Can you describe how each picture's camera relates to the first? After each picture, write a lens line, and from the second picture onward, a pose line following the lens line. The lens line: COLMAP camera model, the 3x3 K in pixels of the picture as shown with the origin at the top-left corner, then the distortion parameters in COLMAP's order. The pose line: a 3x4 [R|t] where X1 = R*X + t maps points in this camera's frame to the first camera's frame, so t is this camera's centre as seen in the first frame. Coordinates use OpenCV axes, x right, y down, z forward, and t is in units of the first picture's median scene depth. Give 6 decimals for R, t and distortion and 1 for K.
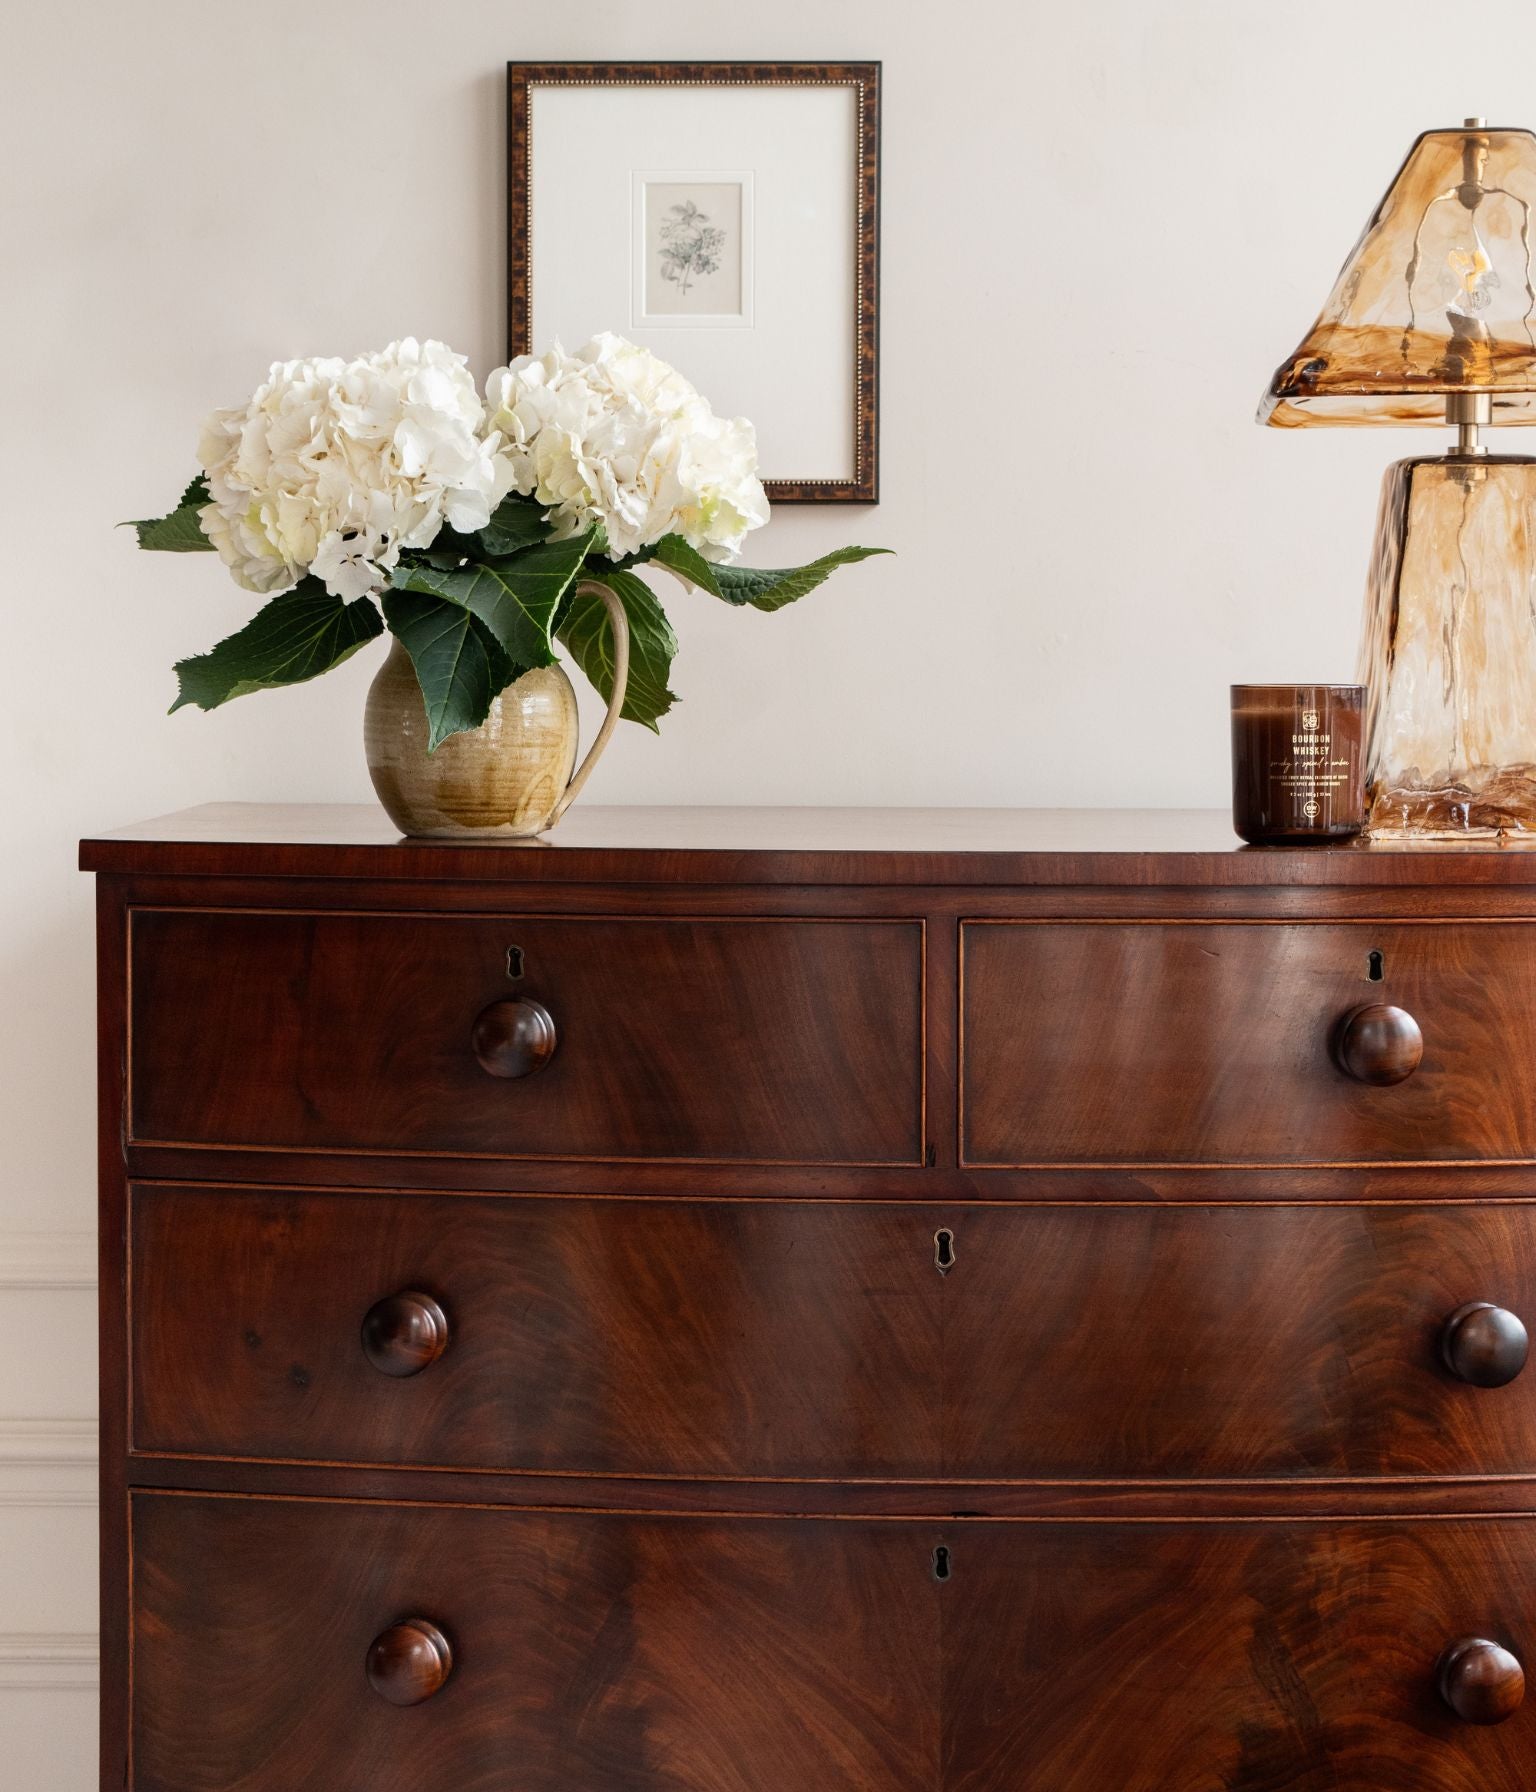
lens RADIAL K [[4436.4, 0, 775.0], [0, 4436.4, 803.7], [0, 0, 1]] dist [0.039876, 0.147583]
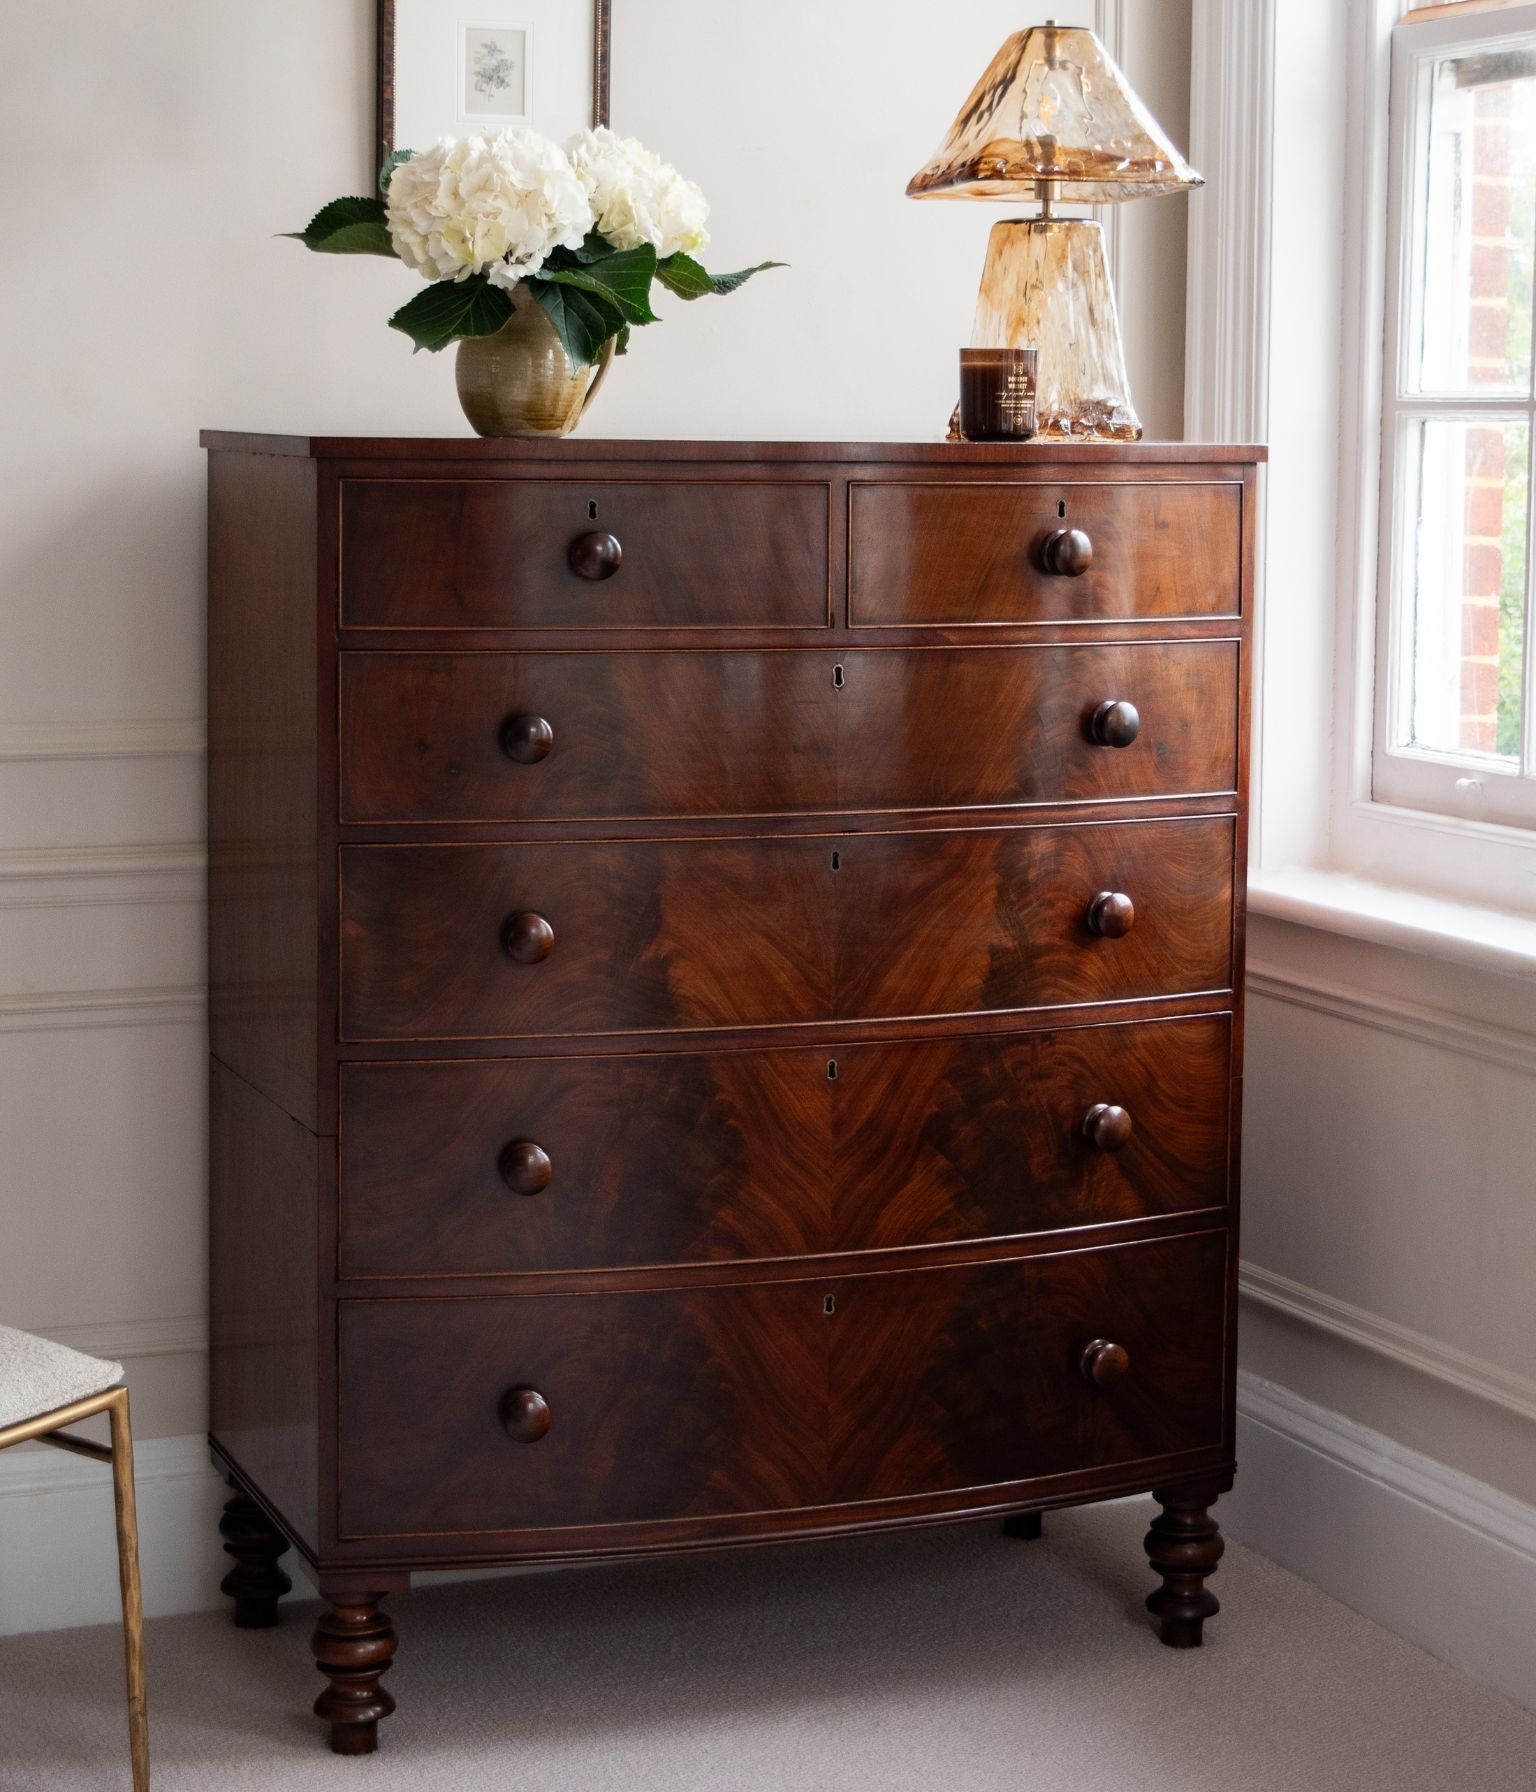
lens RADIAL K [[4018.0, 0, 961.2], [0, 4018.0, 766.3], [0, 0, 1]] dist [0.002891, 0.136636]
pose [[0.896464, -0.032506, 0.441923, -0.596360], [0.010947, 0.998626, 0.051249, 0.055563], [-0.442982, -0.041105, 0.895588, -0.400170]]
